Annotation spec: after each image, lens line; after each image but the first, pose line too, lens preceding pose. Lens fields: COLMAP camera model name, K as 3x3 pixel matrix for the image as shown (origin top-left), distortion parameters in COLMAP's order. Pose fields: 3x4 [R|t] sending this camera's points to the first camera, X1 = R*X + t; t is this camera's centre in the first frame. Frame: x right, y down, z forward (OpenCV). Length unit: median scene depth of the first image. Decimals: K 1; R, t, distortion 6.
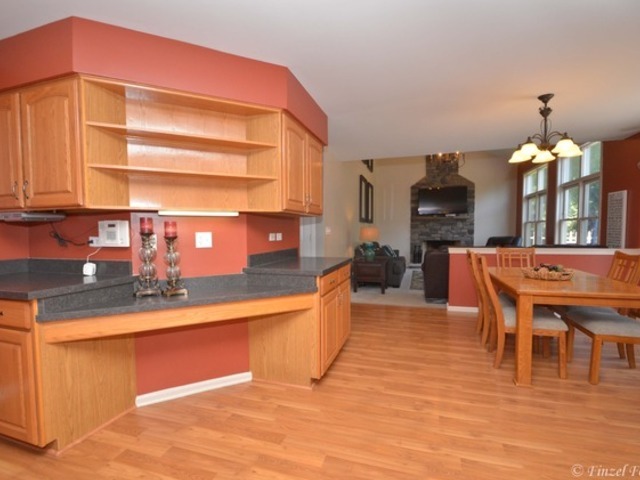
lens RADIAL K [[325.9, 0, 300.6], [0, 325.9, 244.5], [0, 0, 1]] dist [0.001217, 0.000145]
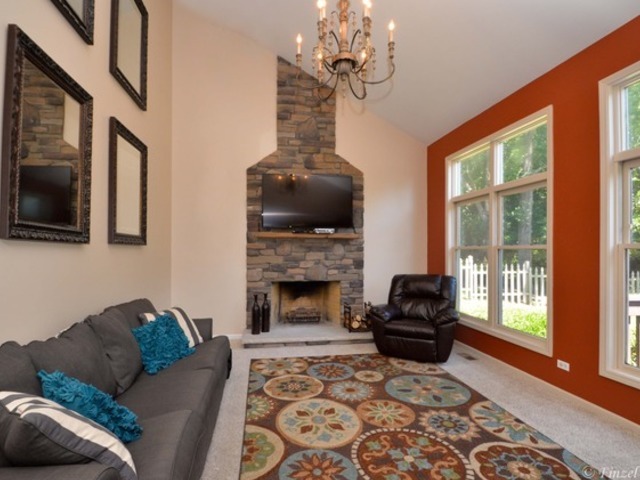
lens RADIAL K [[325.9, 0, 318.3], [0, 325.9, 243.1], [0, 0, 1]] dist [0.001217, 0.000145]
pose [[0.867149, 0.021098, 0.497602, 0.202097], [0.015929, 0.997416, -0.070049, -0.036111], [-0.497794, 0.068669, 0.864573, 0.566576]]
